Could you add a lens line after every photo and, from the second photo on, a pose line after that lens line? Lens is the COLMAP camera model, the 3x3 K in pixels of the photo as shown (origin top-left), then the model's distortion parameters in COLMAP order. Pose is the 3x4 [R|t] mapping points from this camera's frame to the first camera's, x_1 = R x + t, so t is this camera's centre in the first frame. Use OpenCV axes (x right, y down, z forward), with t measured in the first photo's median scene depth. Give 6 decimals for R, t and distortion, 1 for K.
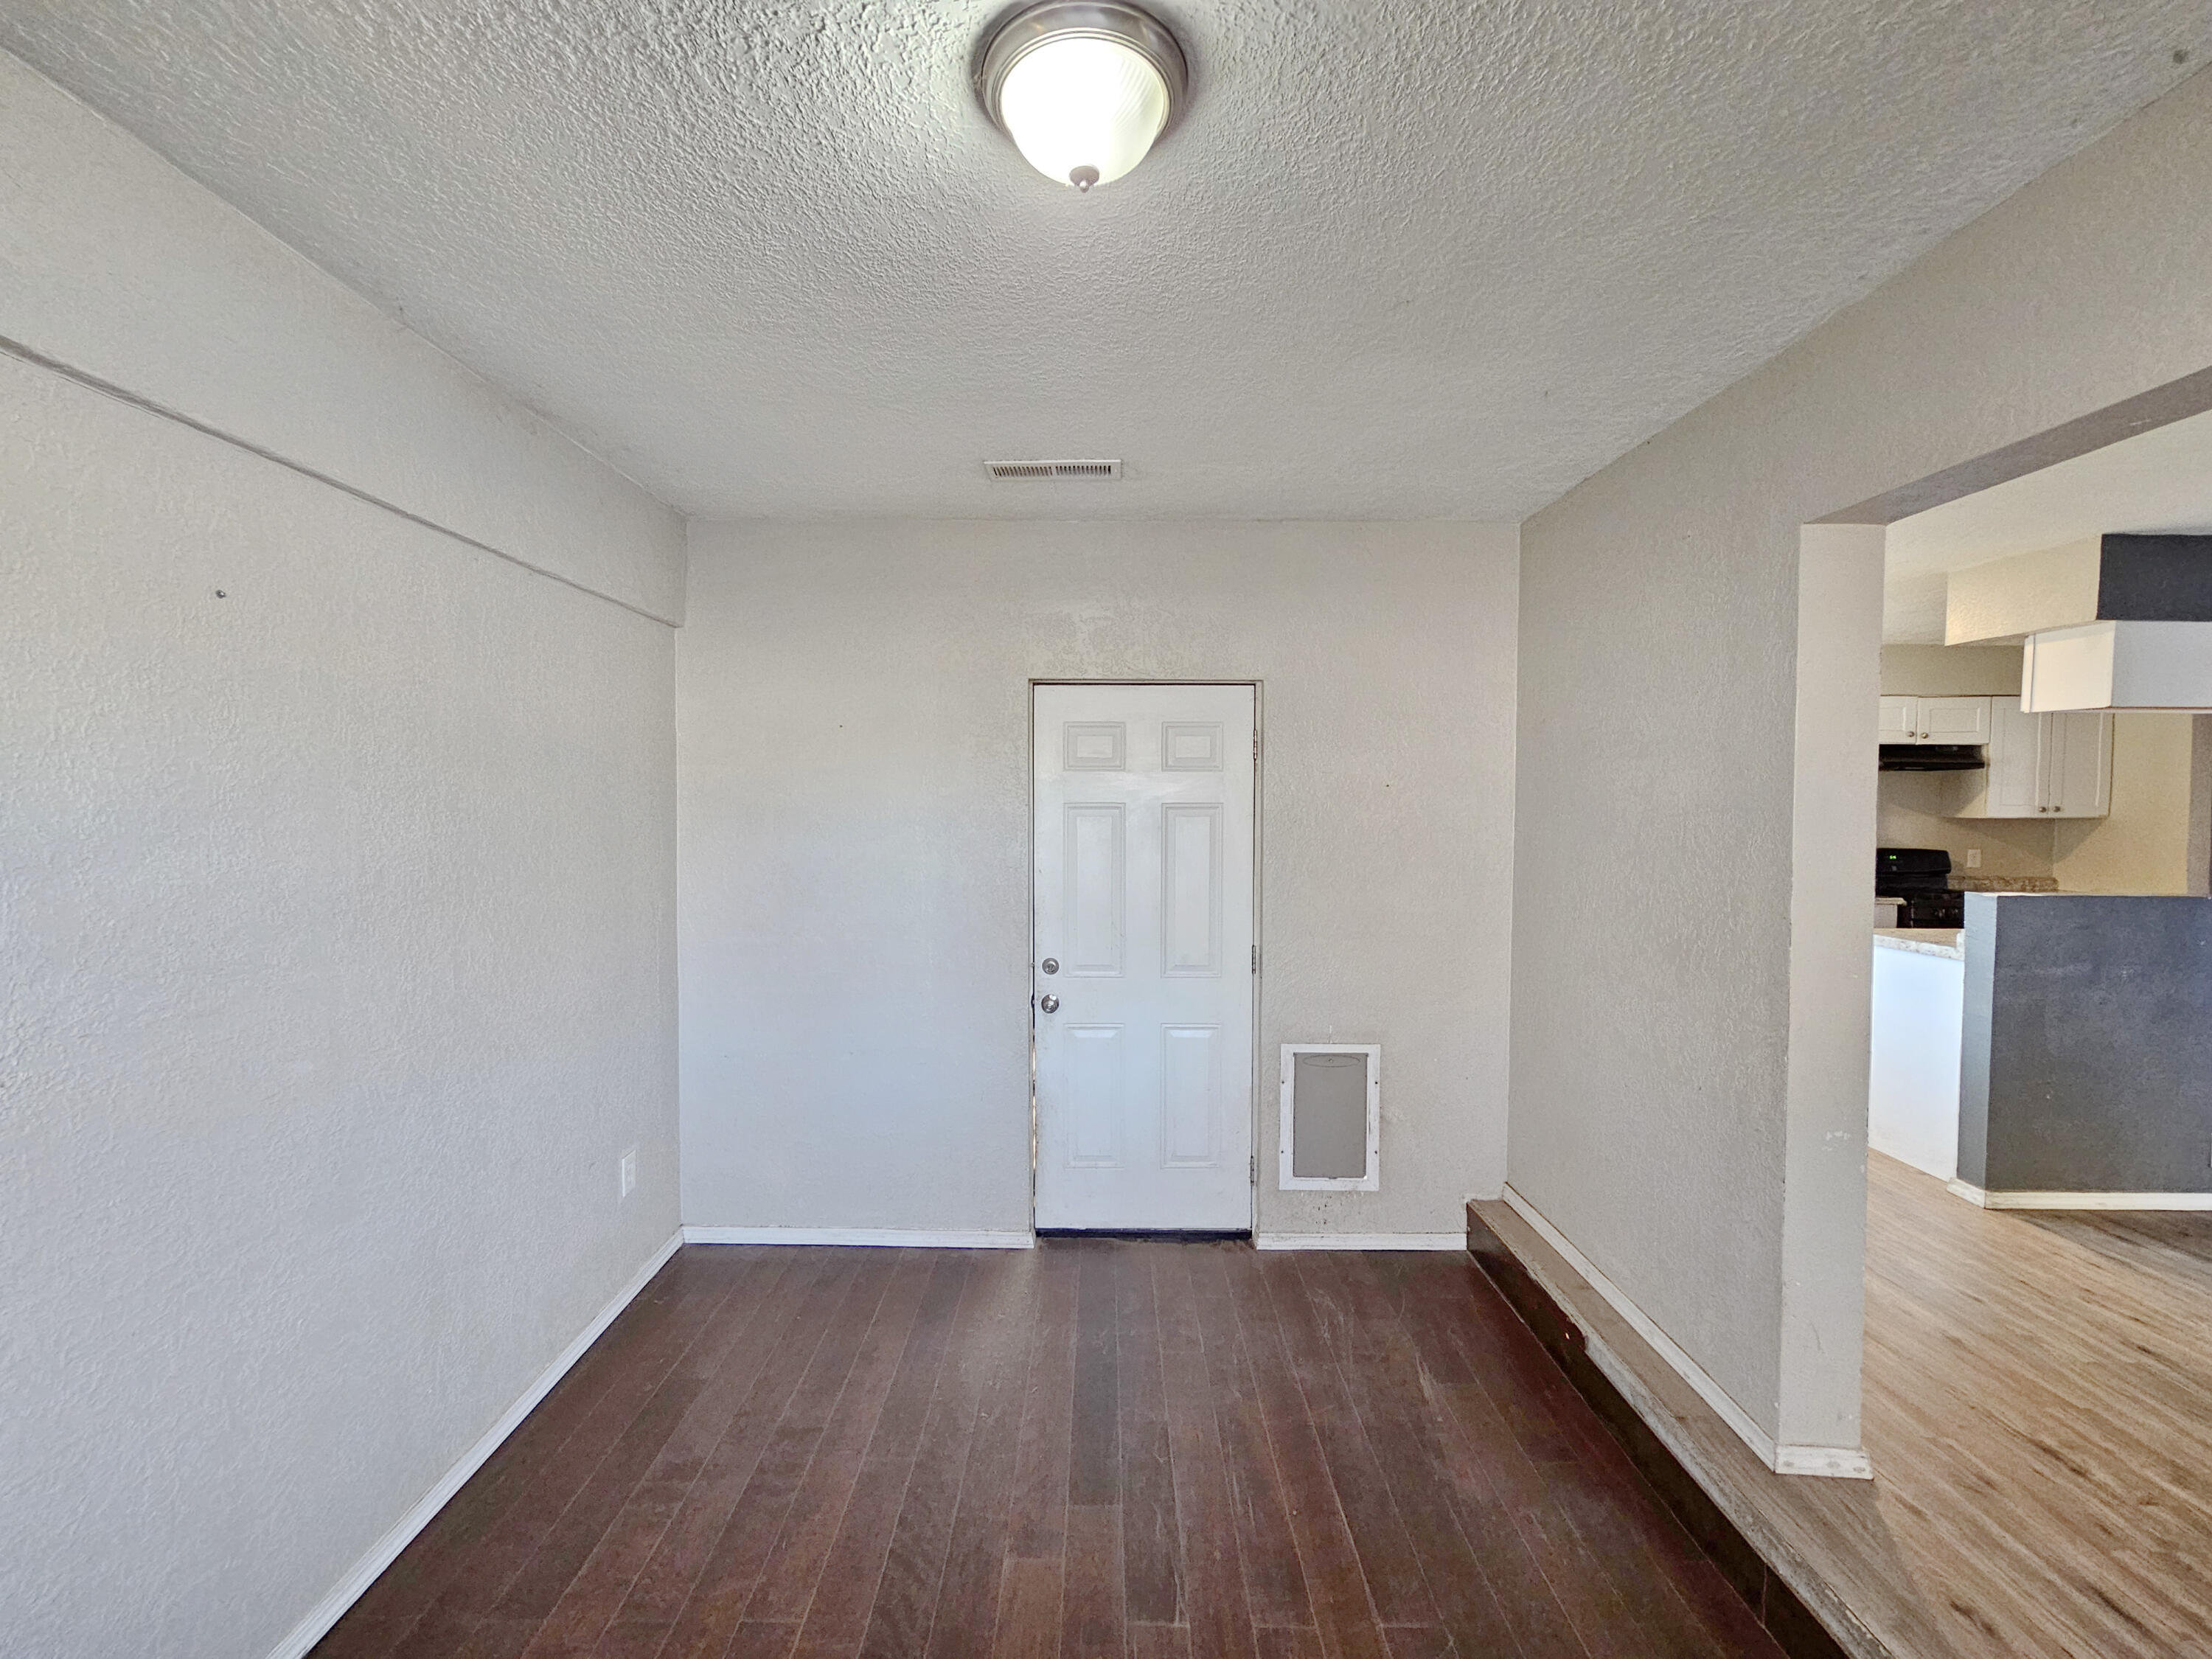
lens RADIAL K [[908.3, 0, 1100.0], [0, 908.3, 825.1], [0, 0, 1]] dist [-0.001074, 0.000599]
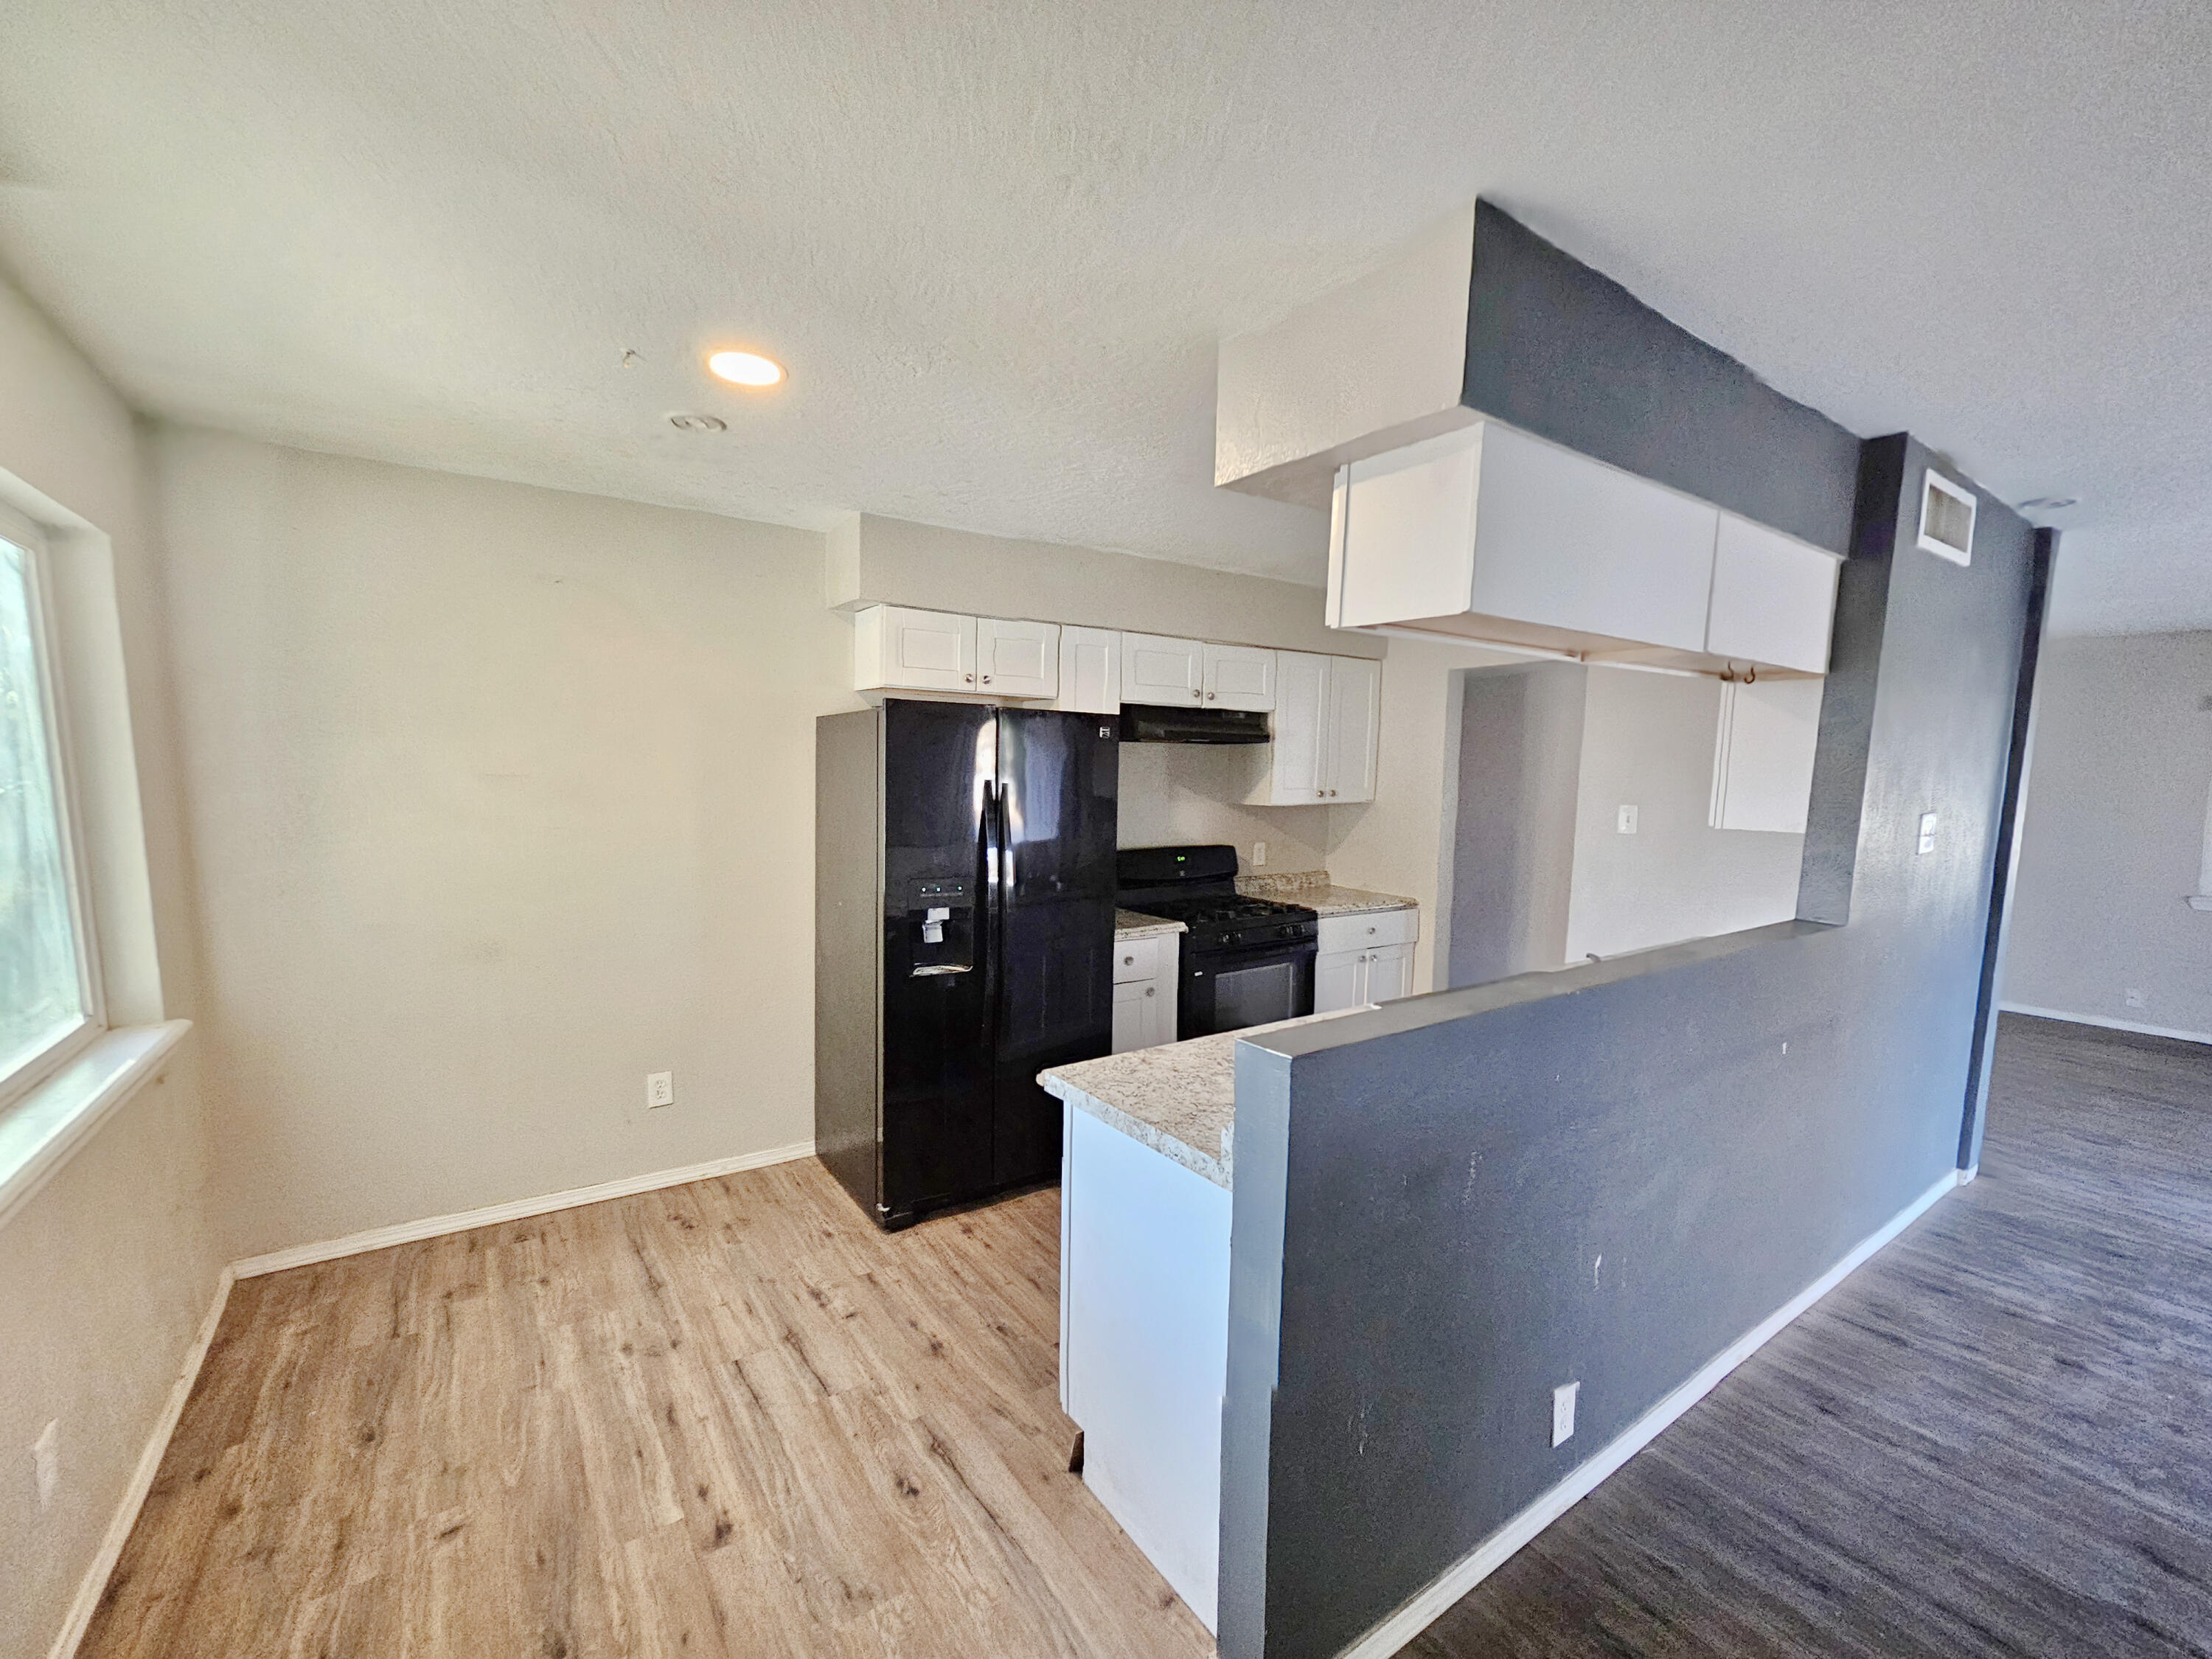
lens RADIAL K [[908.3, 0, 1100.0], [0, 908.3, 825.1], [0, 0, 1]] dist [-0.001074, 0.000599]
pose [[0.832212, -0.026812, 0.553809, 0.392485], [0.001634, 0.998944, 0.045908, -0.025902], [-0.554456, -0.037301, 0.831377, 0.402564]]
